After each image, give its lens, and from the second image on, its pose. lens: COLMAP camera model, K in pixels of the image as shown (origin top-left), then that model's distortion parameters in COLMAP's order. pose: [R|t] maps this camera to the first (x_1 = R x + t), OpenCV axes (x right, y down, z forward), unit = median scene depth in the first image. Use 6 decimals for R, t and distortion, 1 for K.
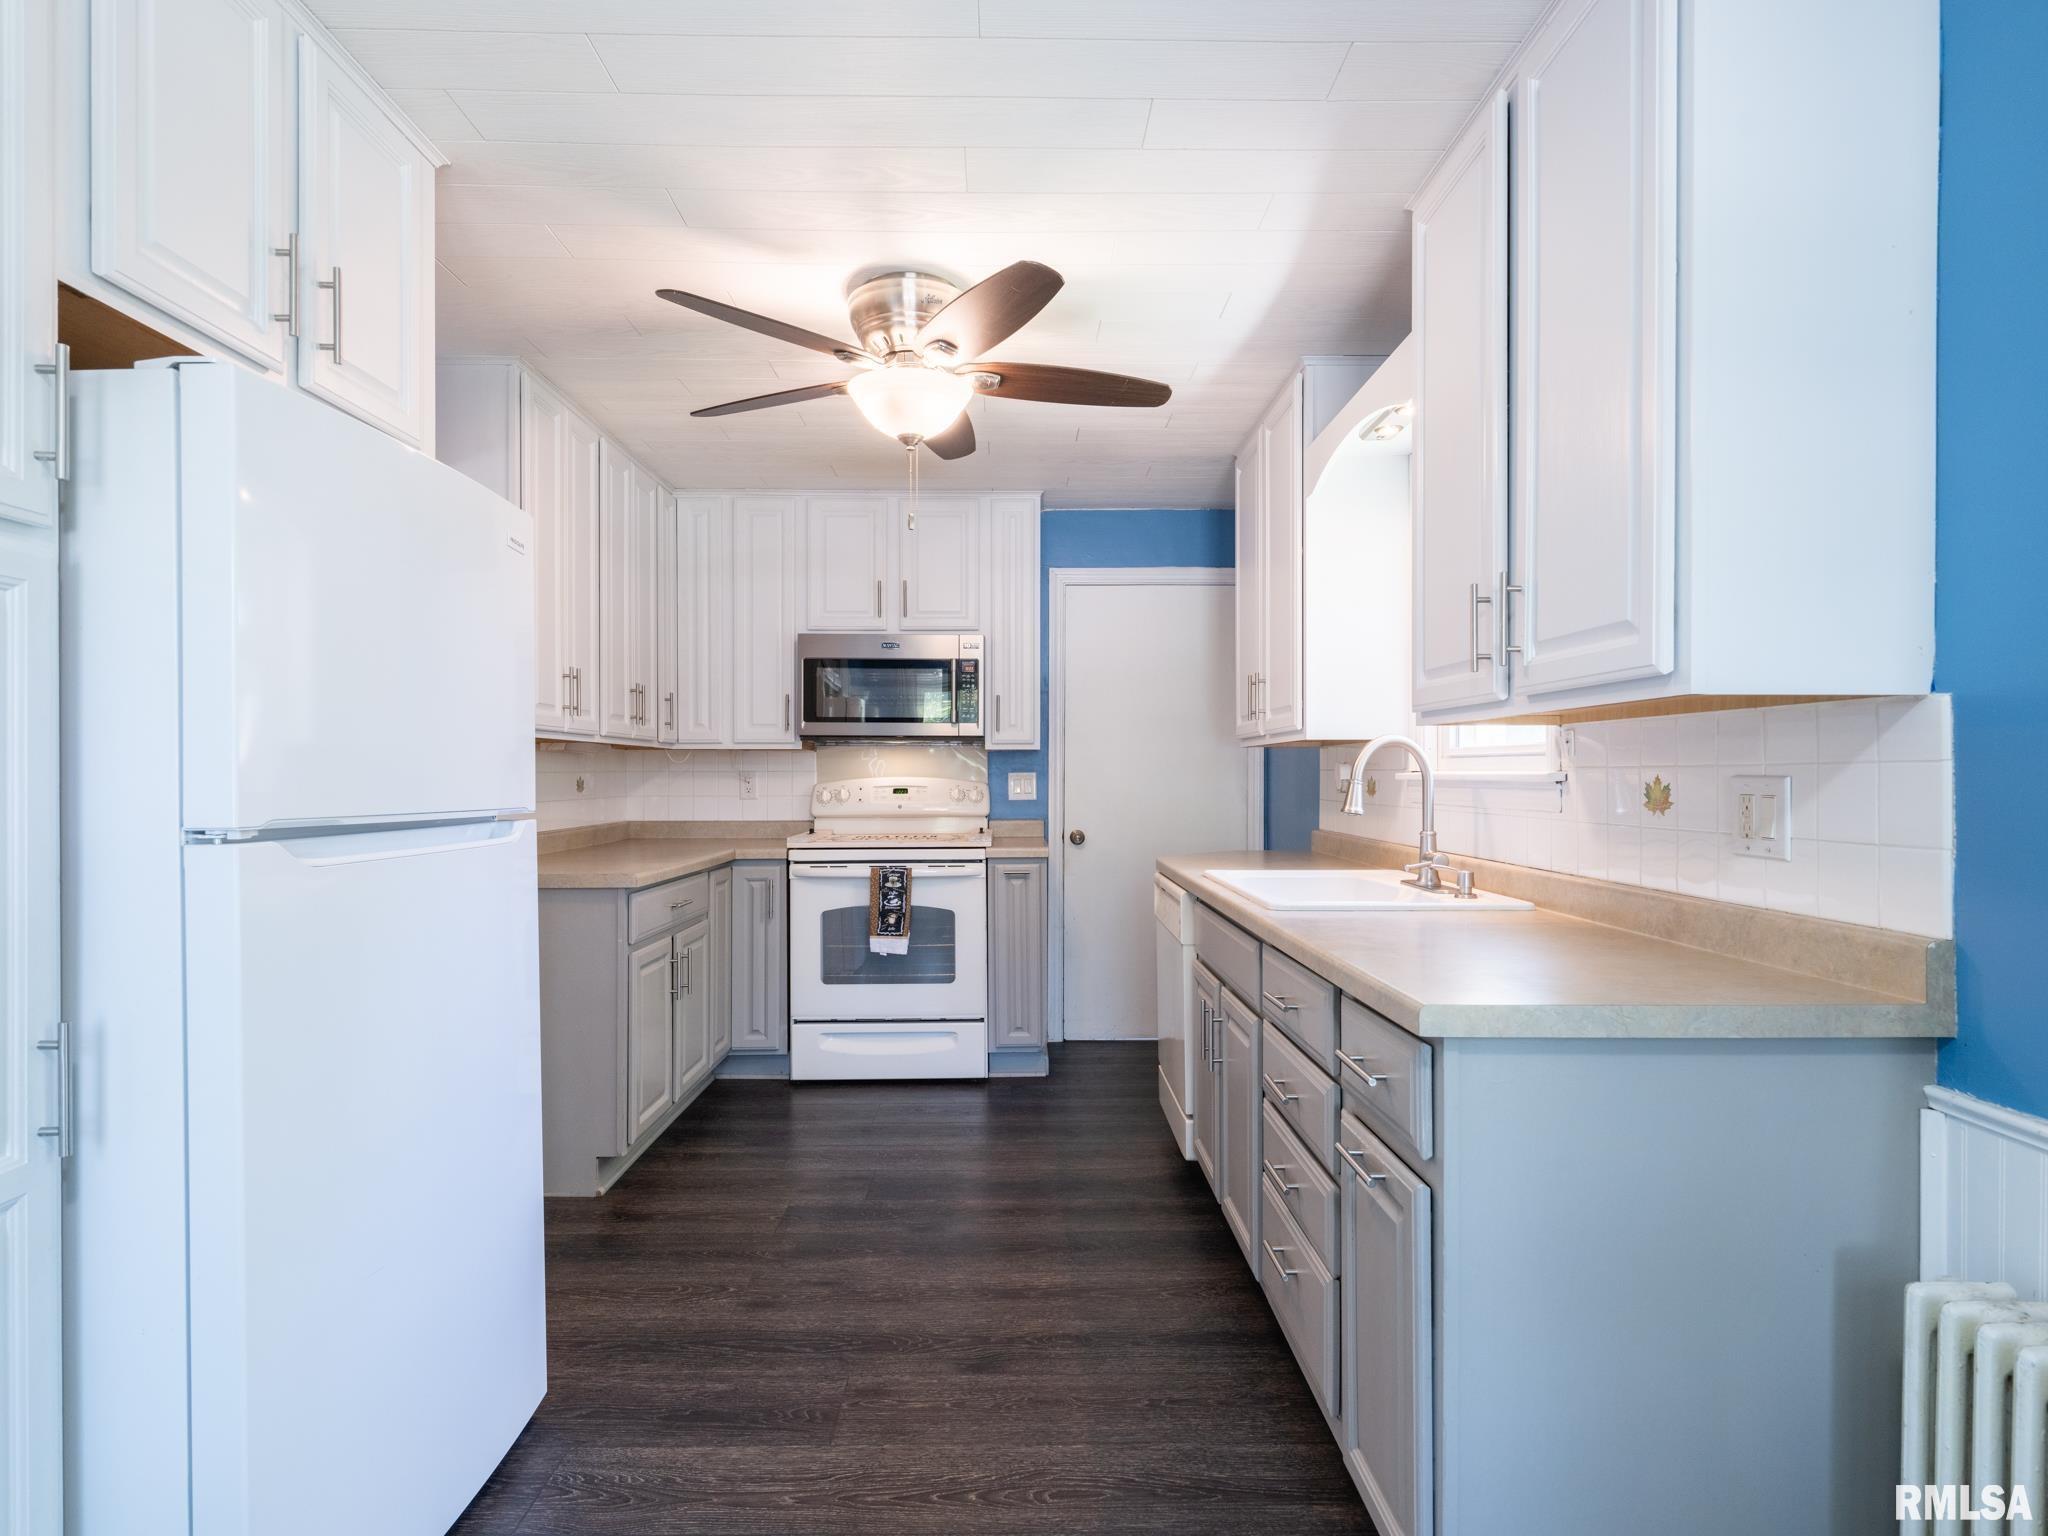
lens RADIAL K [[1100.3, 0, 1021.0], [0, 1100.3, 775.3], [0, 0, 1]] dist [0.005881, -0.003452]
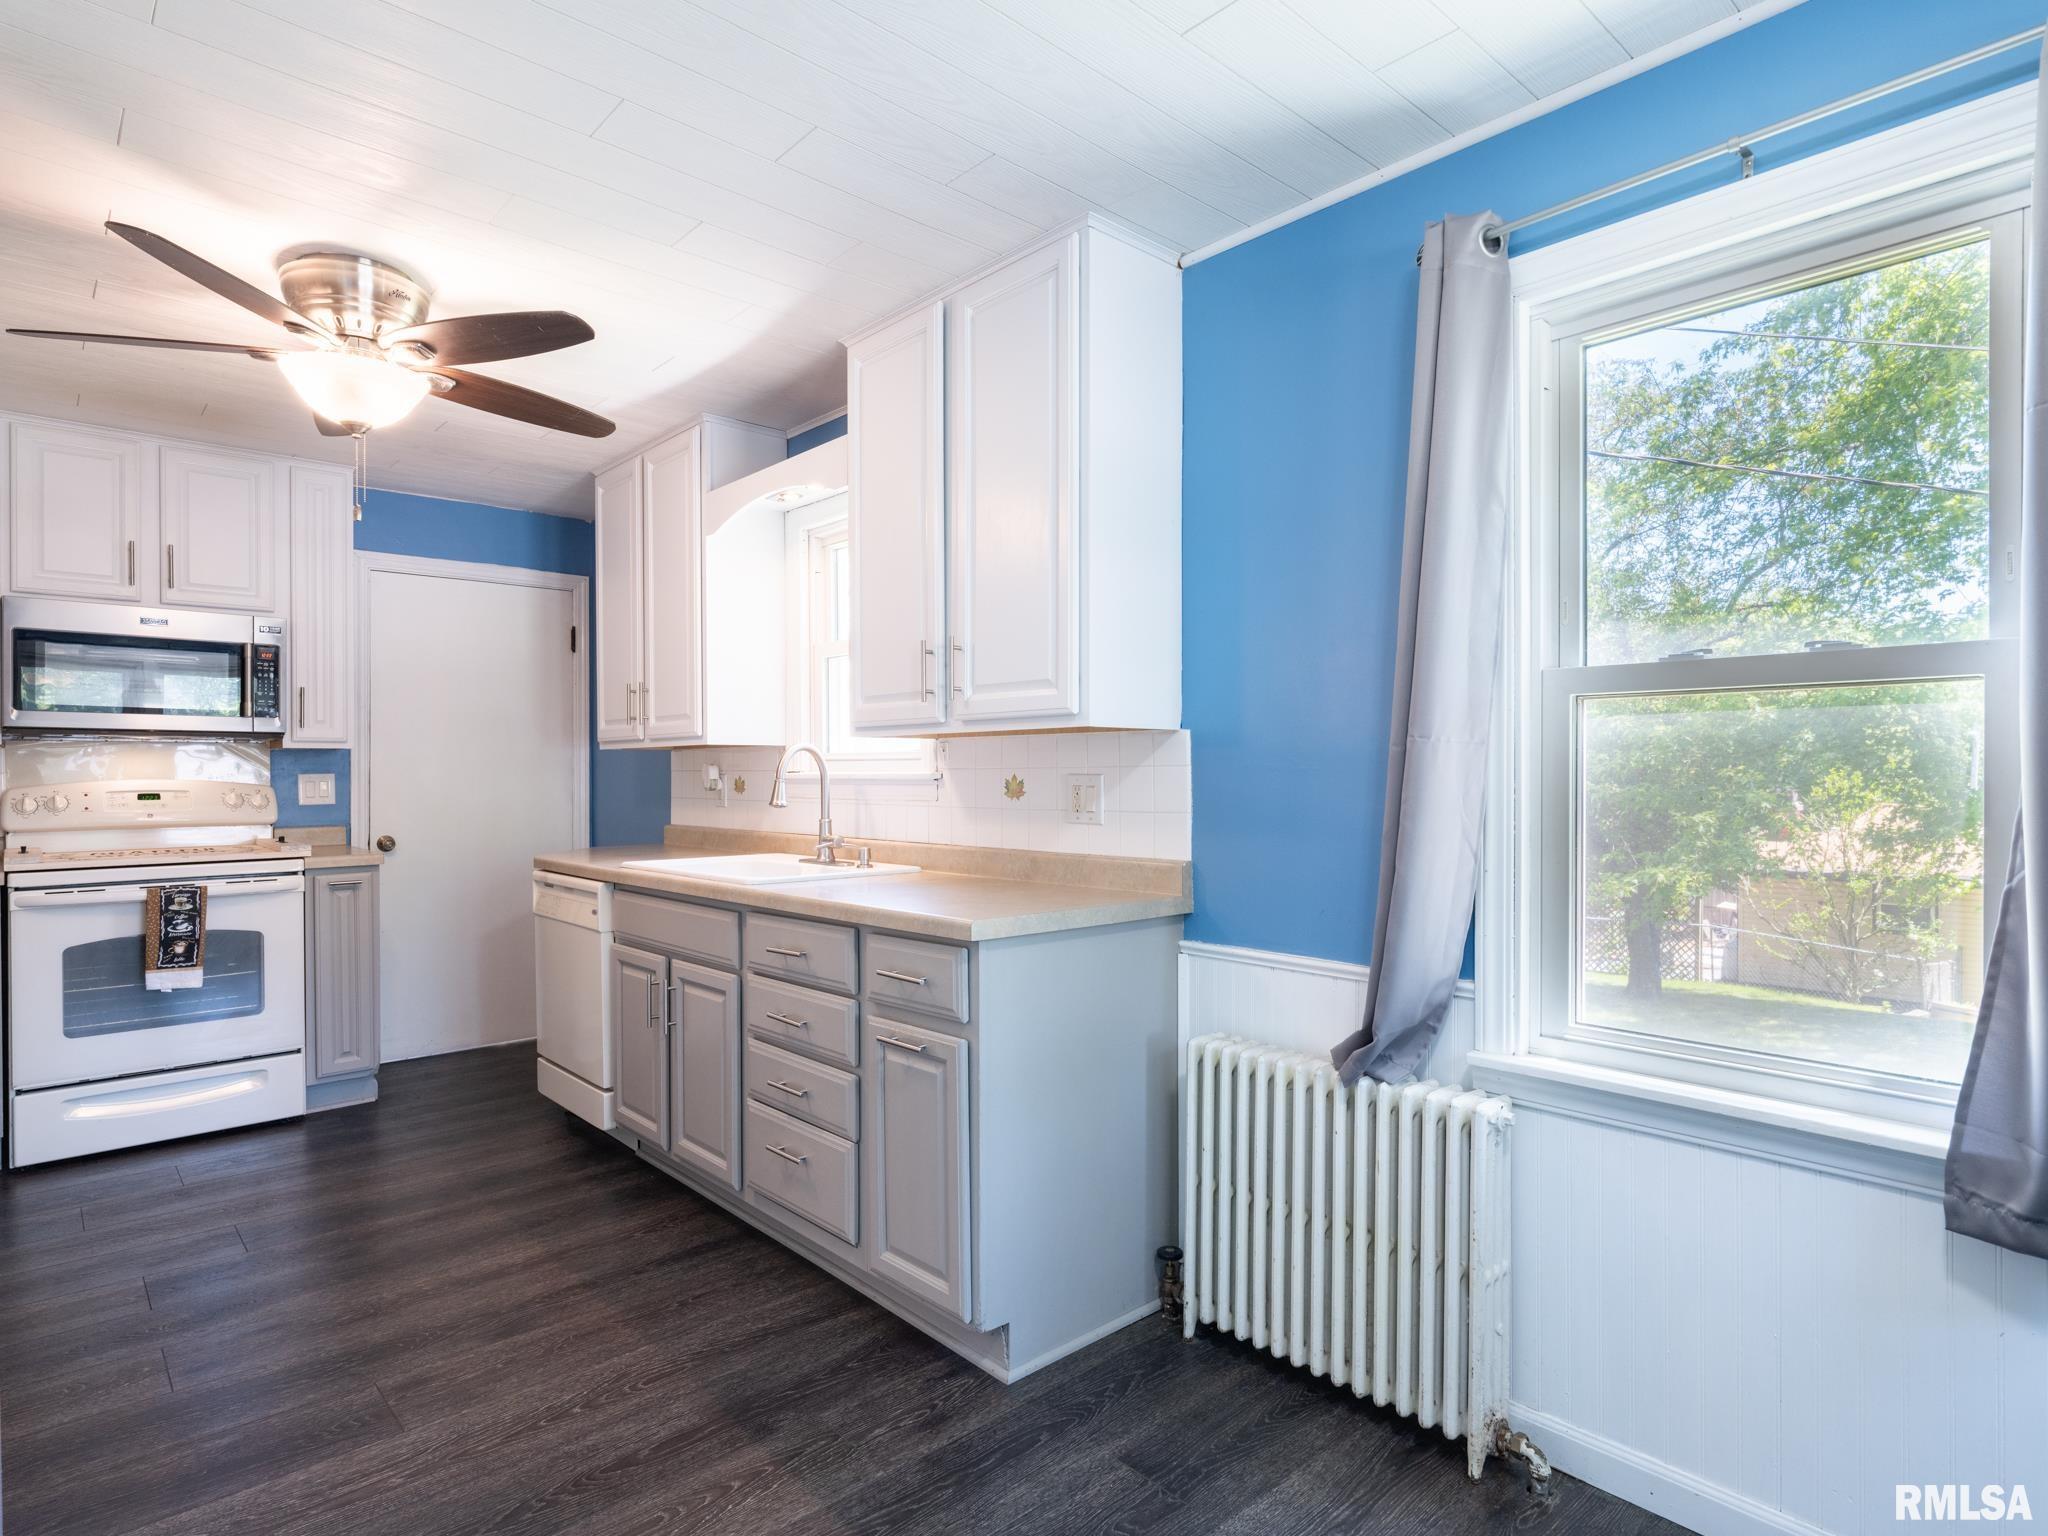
lens RADIAL K [[1116.0, 0, 1028.8], [0, 1116.0, 773.7], [0, 0, 1]] dist [0.004307, -0.002329]
pose [[0.746467, -0.003193, 0.665414, -0.207320], [0.004265, 0.999991, 0.000014, -0.000201], [-0.665408, 0.002827, 0.746474, -0.078018]]
